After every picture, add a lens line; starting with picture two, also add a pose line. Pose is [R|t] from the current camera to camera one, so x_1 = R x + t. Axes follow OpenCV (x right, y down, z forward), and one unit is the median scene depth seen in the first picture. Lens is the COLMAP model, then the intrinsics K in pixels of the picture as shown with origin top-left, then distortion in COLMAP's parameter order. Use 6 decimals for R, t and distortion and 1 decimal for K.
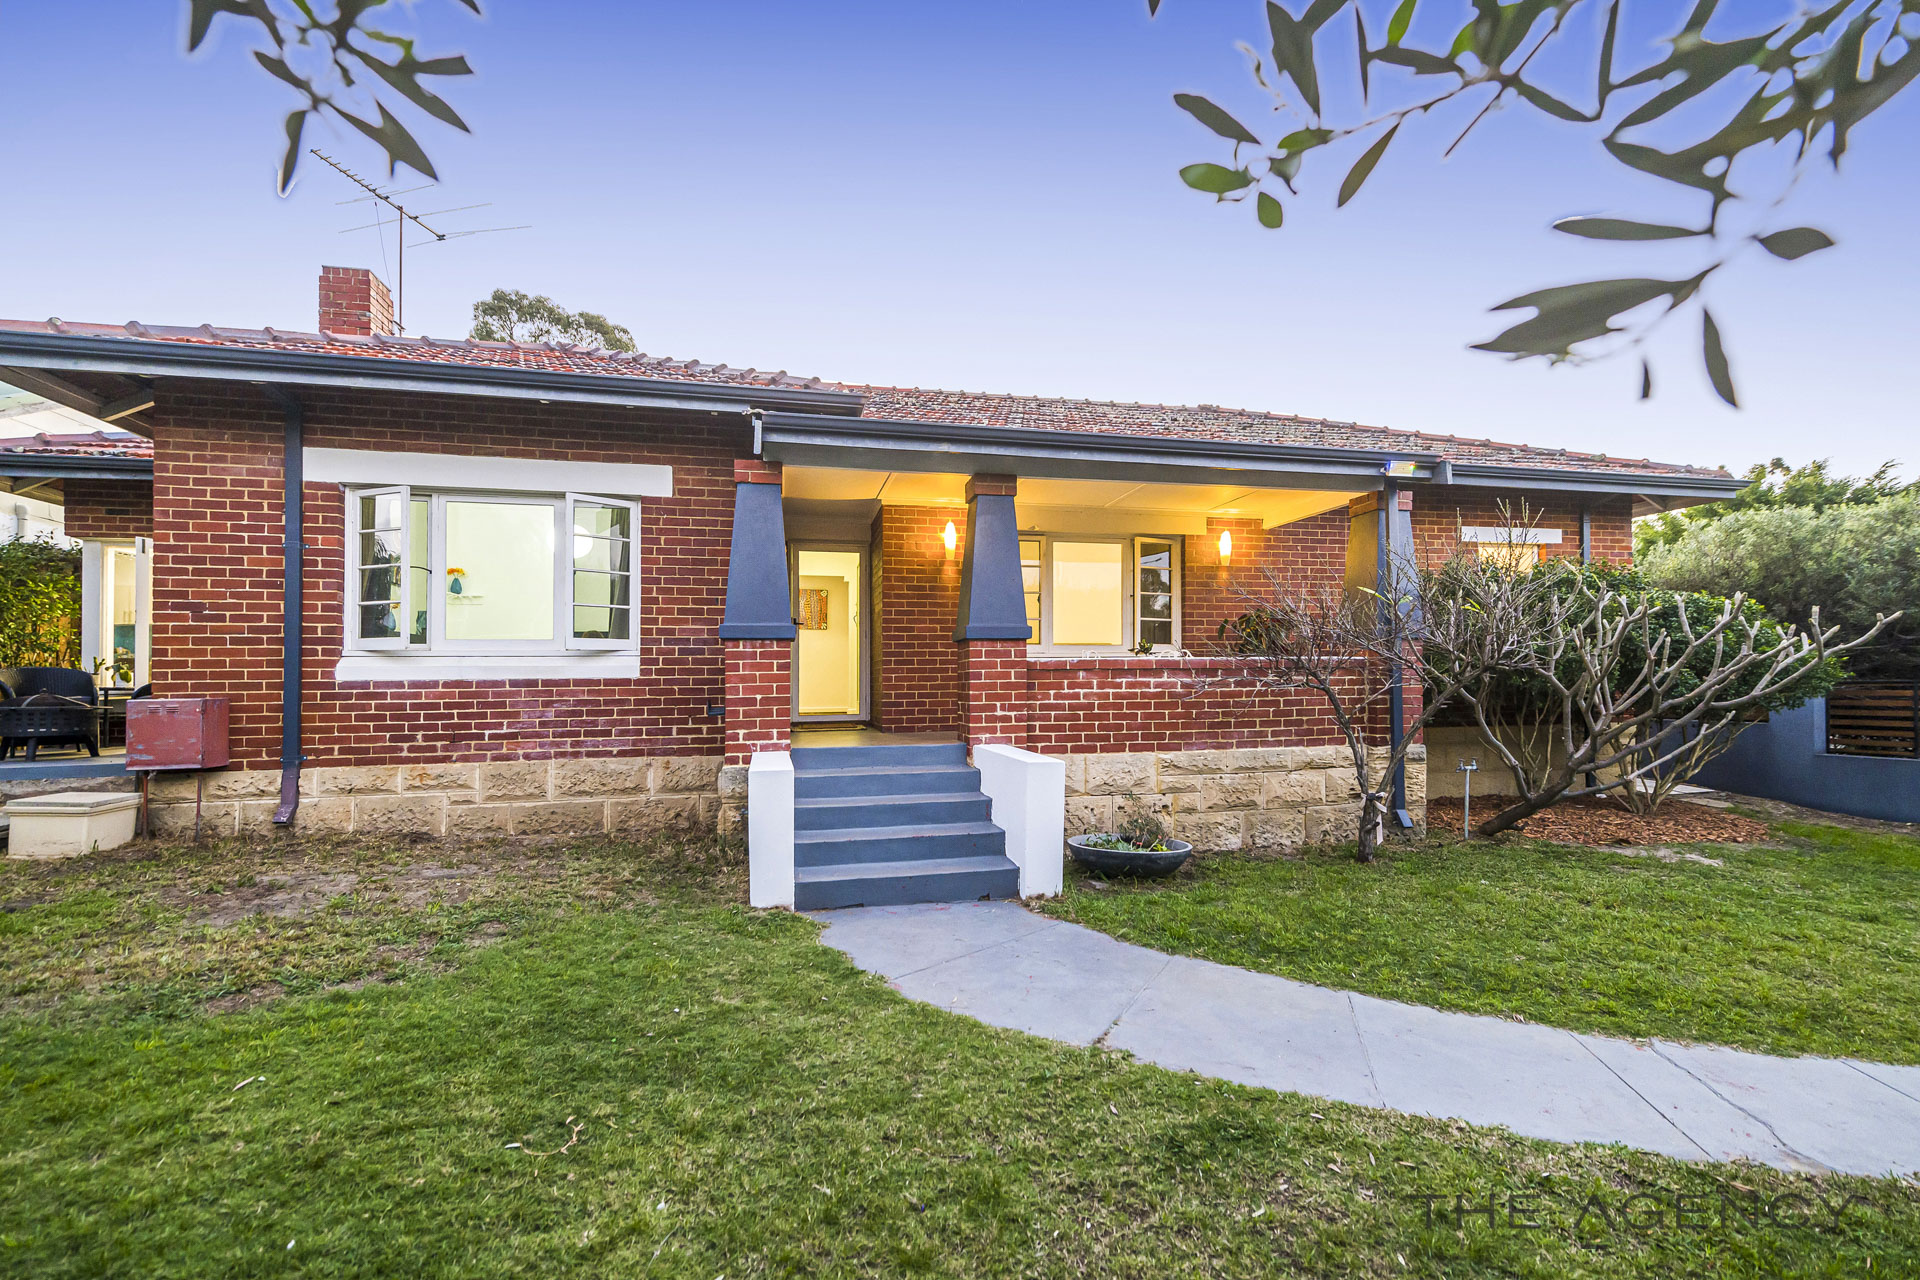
lens RADIAL K [[779.1, 0, 960.5], [0, 779.1, 686.1], [0, 0, 1]] dist [0.015338, -0.000347]
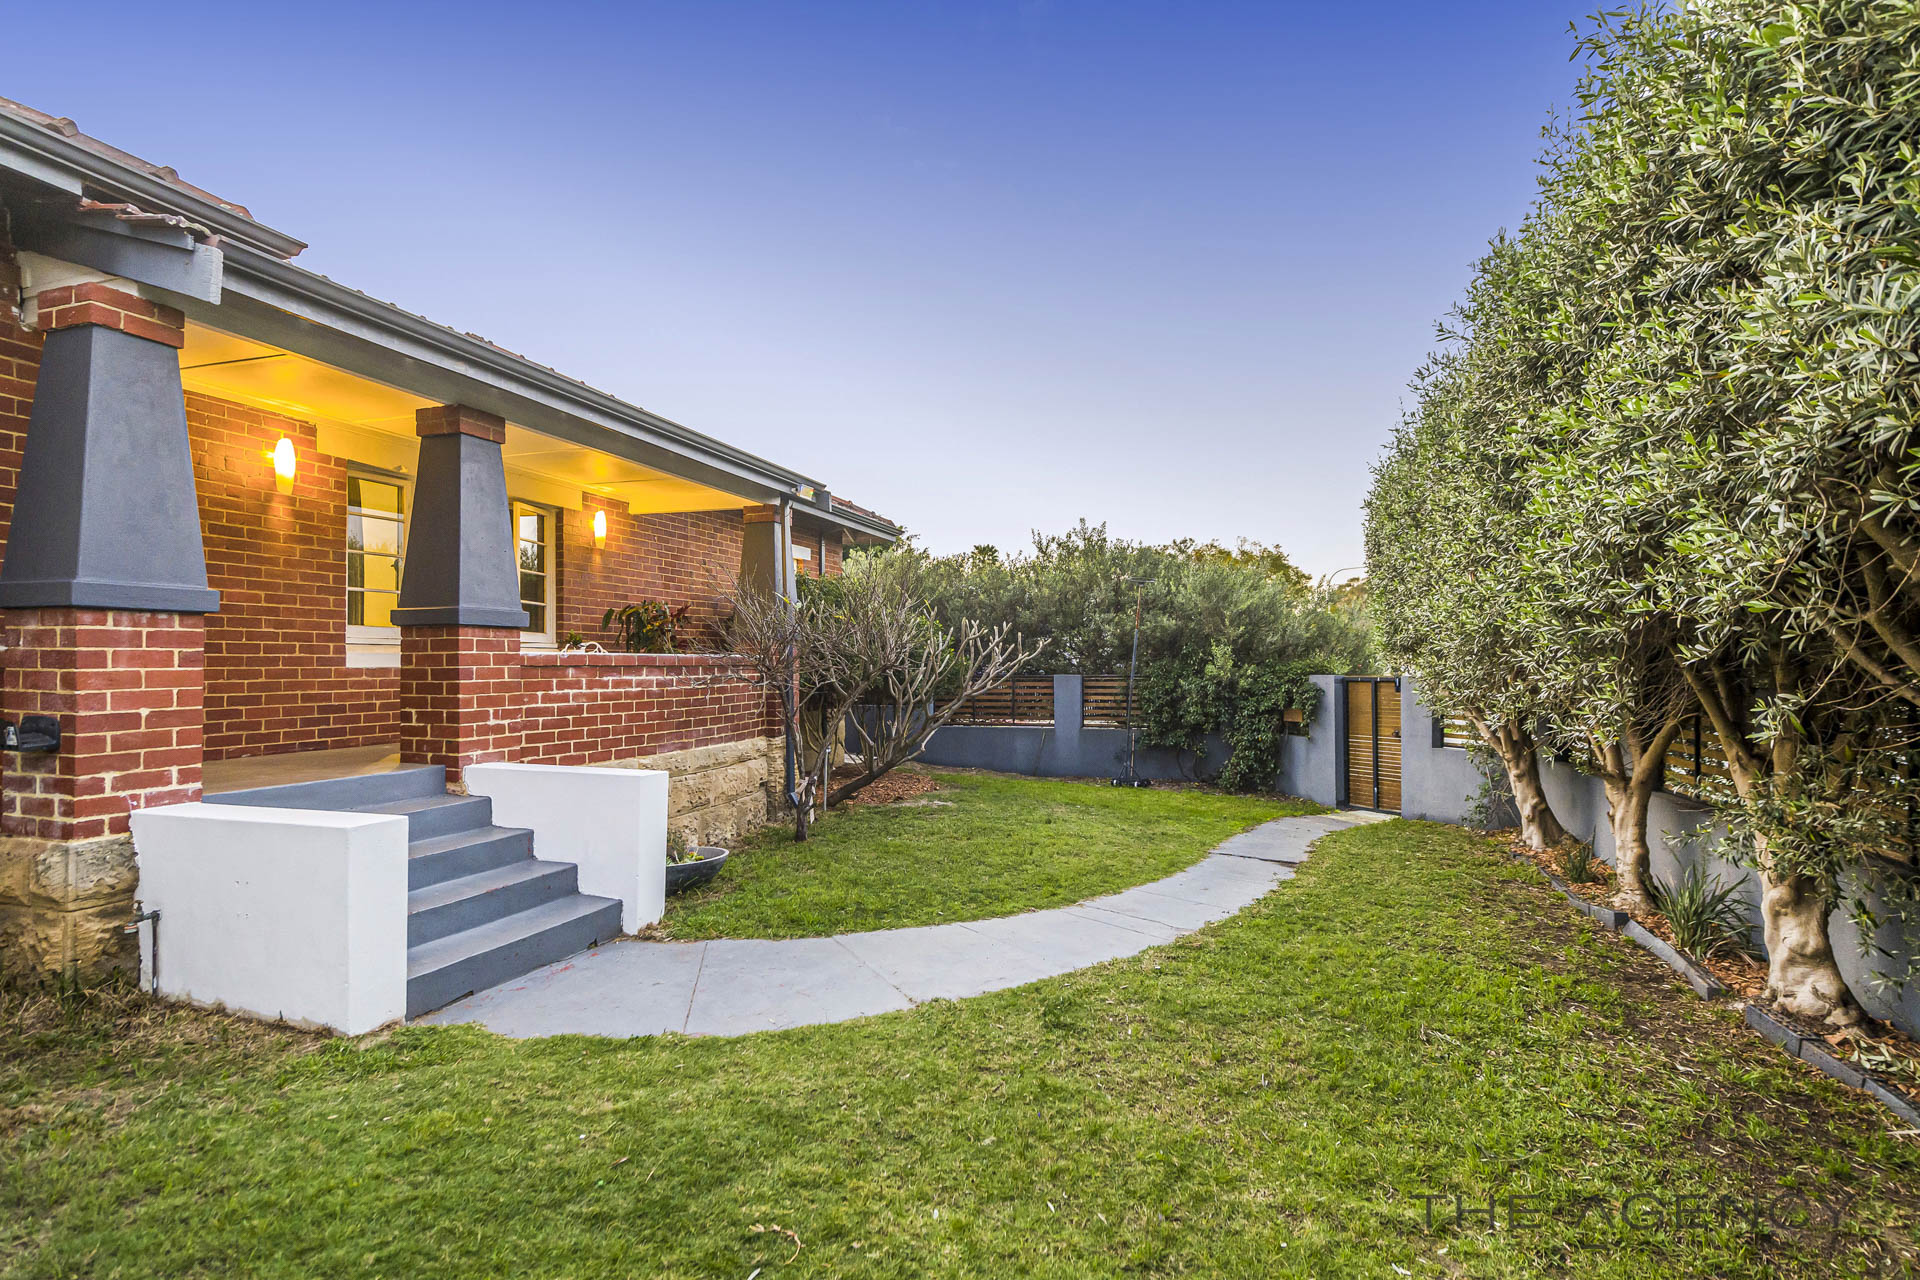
lens RADIAL K [[931.8, 0, 959.6], [0, 931.8, 667.3], [0, 0, 1]] dist [0.012355, -0.000713]
pose [[0.505295, 0.007221, 0.862916, -0.520483], [-0.003207, 0.999974, -0.006490, -0.015300], [-0.862940, 0.000512, 0.505305, 0.130837]]
